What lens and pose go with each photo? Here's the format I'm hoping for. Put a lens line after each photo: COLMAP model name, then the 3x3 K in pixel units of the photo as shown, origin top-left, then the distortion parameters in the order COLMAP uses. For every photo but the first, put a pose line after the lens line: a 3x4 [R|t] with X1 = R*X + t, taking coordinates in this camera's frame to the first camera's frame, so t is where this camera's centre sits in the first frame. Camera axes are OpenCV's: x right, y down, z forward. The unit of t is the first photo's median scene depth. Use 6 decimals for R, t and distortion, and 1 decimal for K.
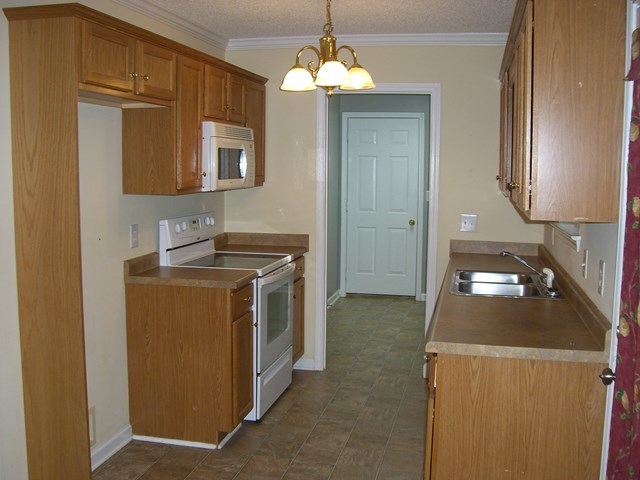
lens RADIAL K [[718.8, 0, 320.0], [0, 718.8, 240.0], [0, 0, 1]] dist [-0.217602, 0.263566]
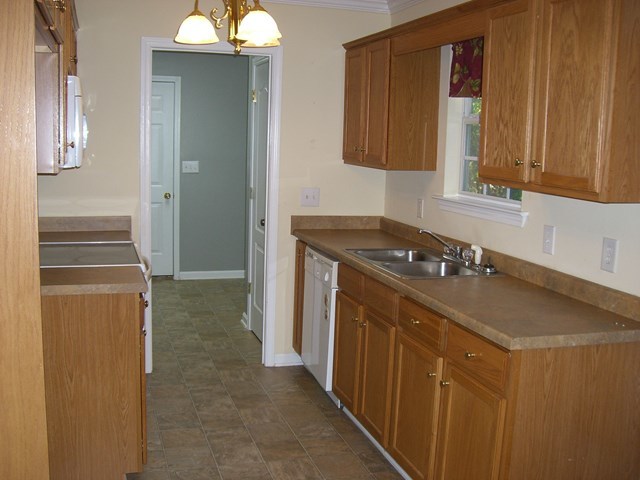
lens RADIAL K [[718.8, 0, 320.0], [0, 718.8, 240.0], [0, 0, 1]] dist [-0.217602, 0.263566]
pose [[0.866195, -0.054139, 0.496765, -0.329713], [0.030293, 0.997974, 0.055942, -0.026381], [-0.498787, -0.033408, 0.866080, 0.229541]]
